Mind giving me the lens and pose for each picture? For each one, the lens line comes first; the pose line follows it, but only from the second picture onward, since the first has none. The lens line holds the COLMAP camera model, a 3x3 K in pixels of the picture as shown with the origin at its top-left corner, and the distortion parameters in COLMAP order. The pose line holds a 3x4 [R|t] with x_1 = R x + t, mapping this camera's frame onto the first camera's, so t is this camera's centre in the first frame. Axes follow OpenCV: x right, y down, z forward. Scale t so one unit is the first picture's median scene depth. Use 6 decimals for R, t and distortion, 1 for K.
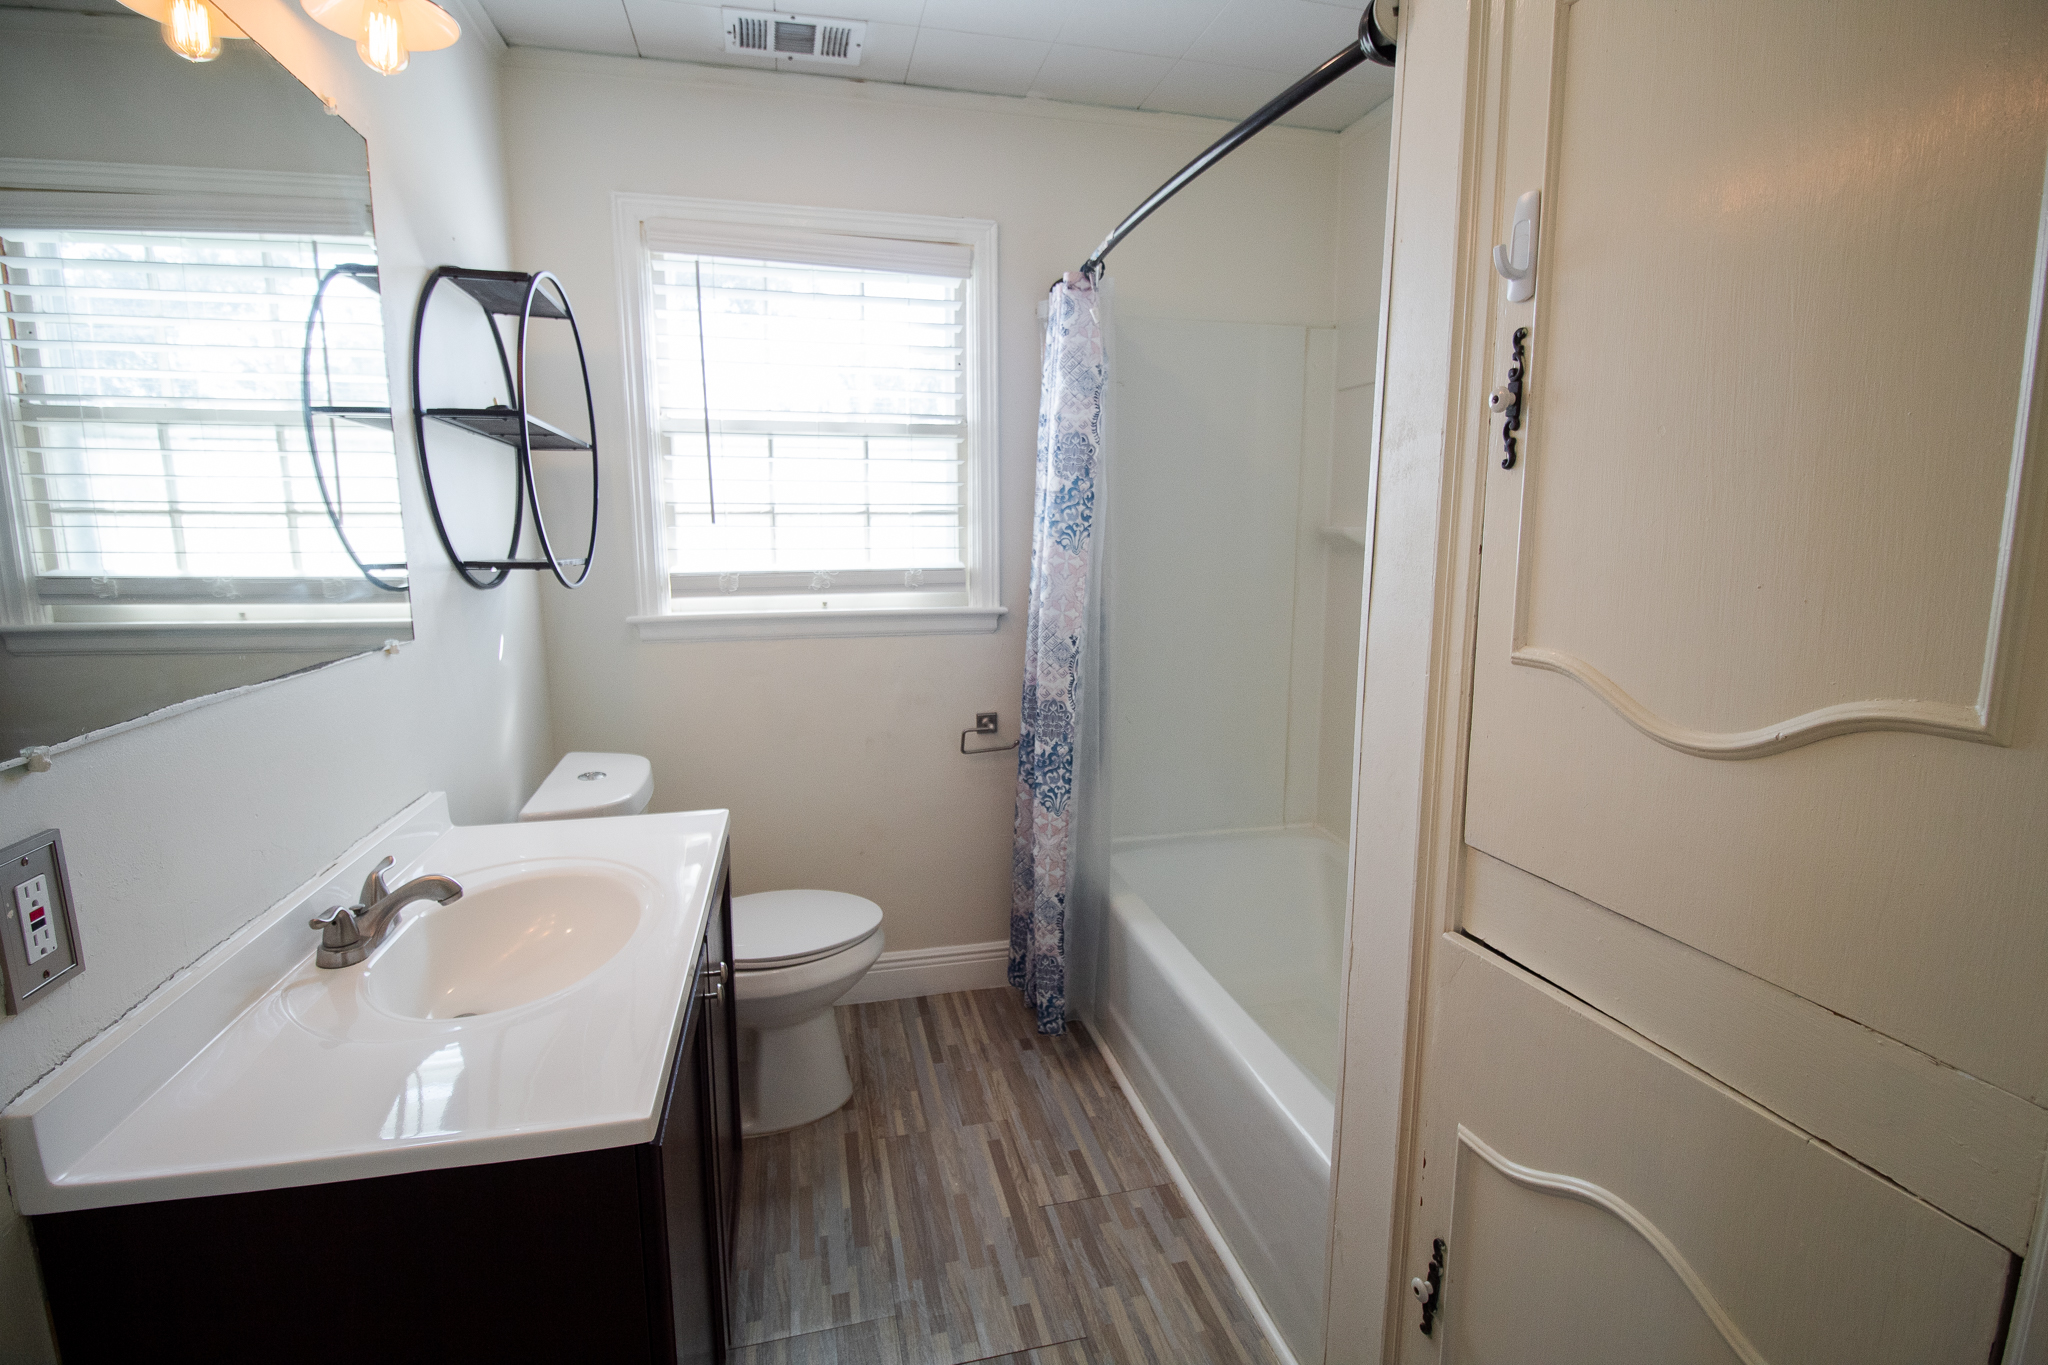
lens RADIAL K [[956.3, 0, 1027.4], [0, 956.3, 672.3], [0, 0, 1]] dist [-0.001285, -0.008740]
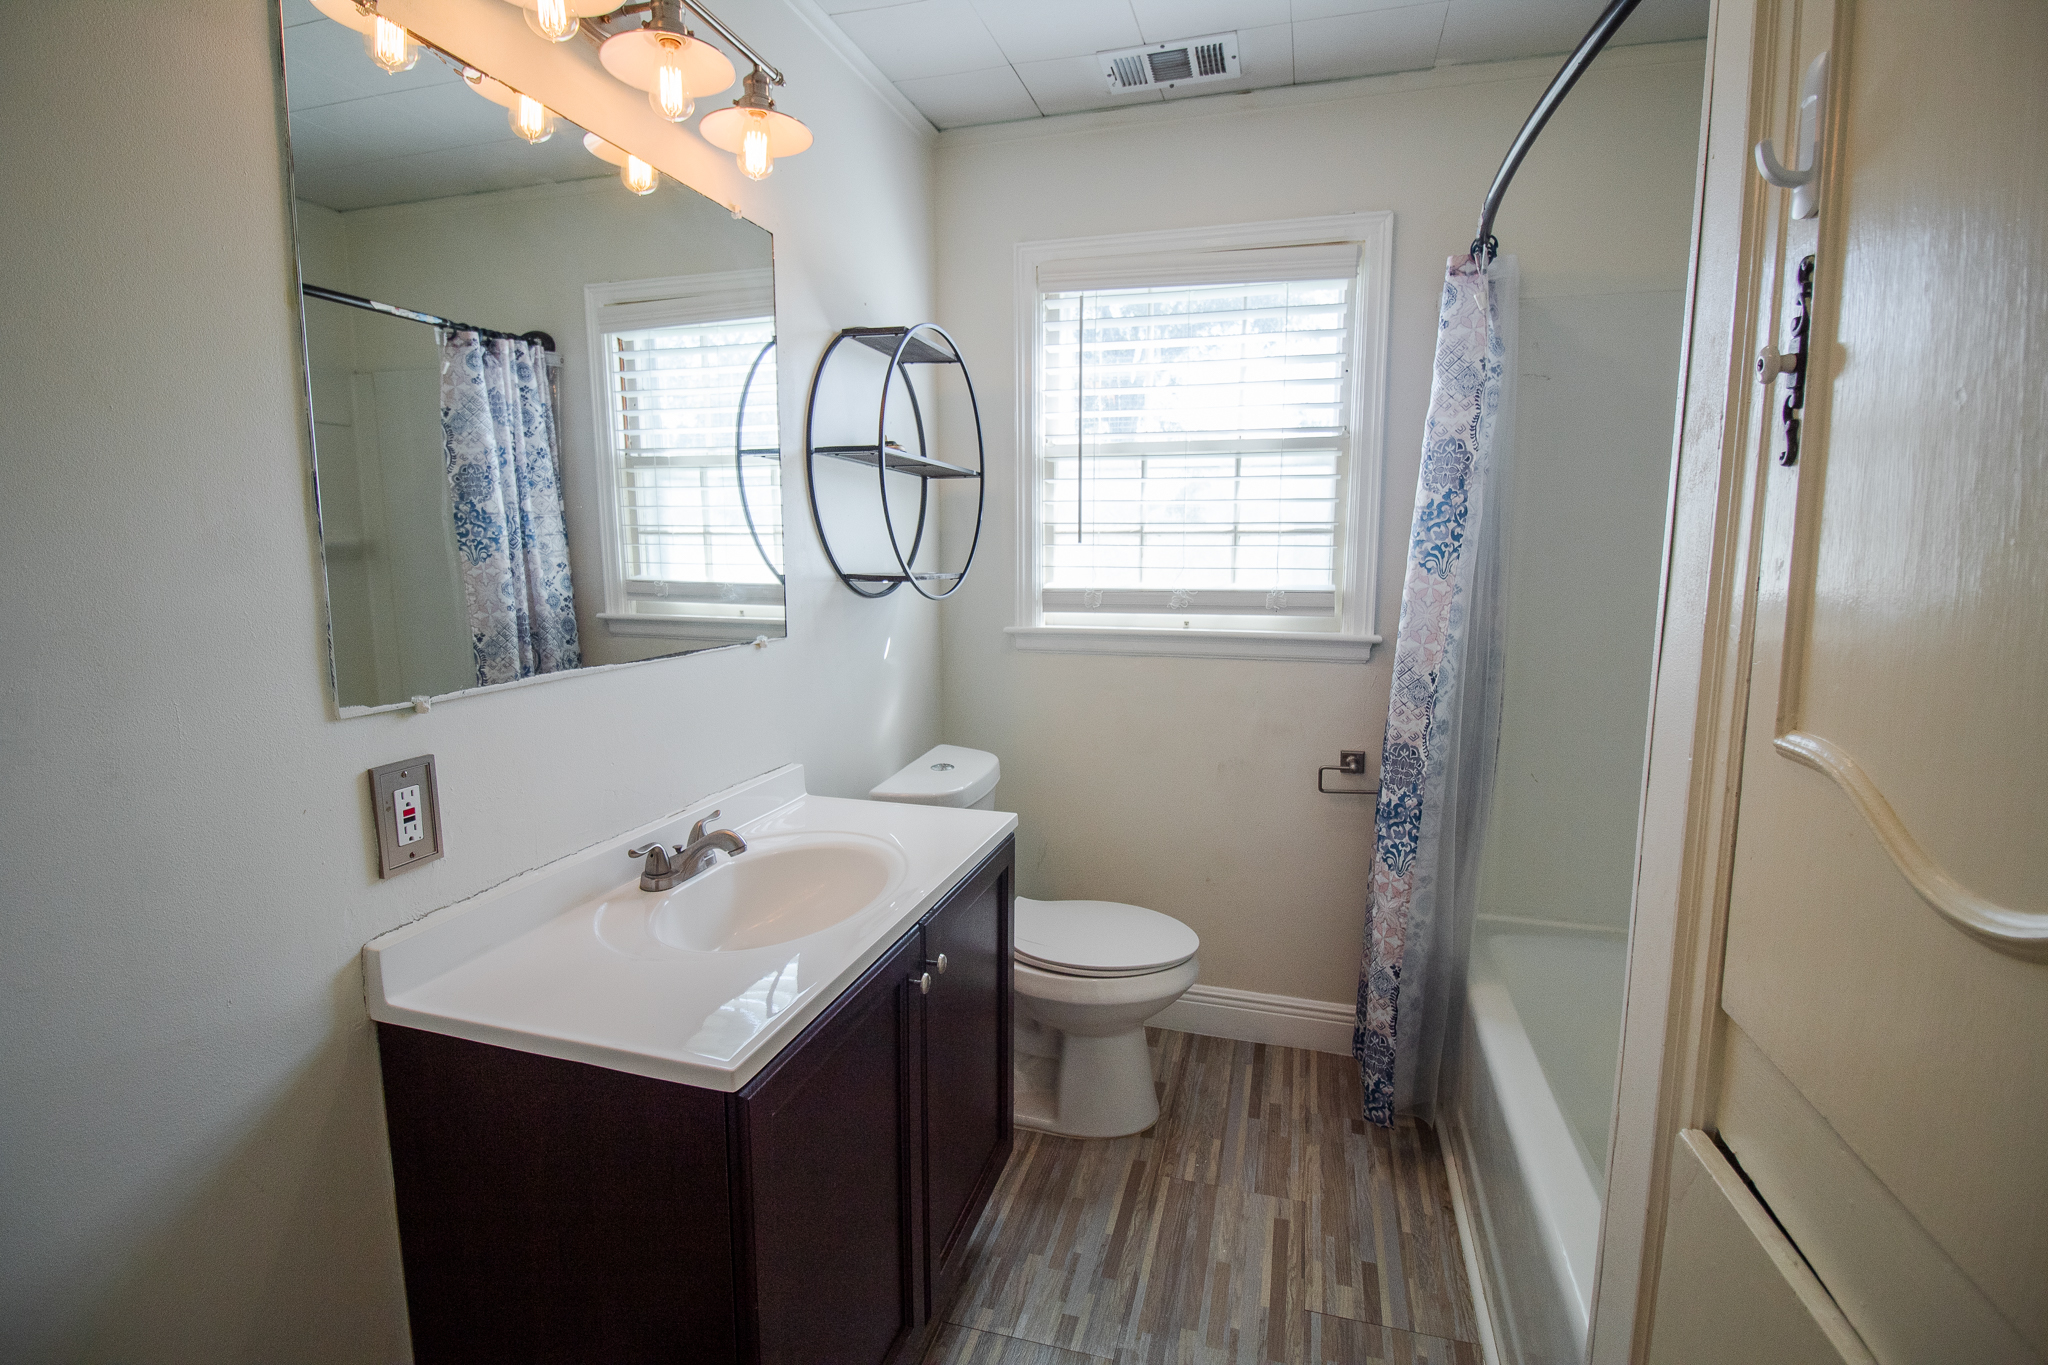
lens RADIAL K [[954.8, 0, 1025.5], [0, 954.8, 668.5], [0, 0, 1]] dist [0.000162, -0.011813]
pose [[0.864595, 0.066830, -0.498005, 0.171020], [-0.078242, 0.996932, -0.002053, -0.011874], [0.496340, 0.040740, 0.867172, 0.071340]]
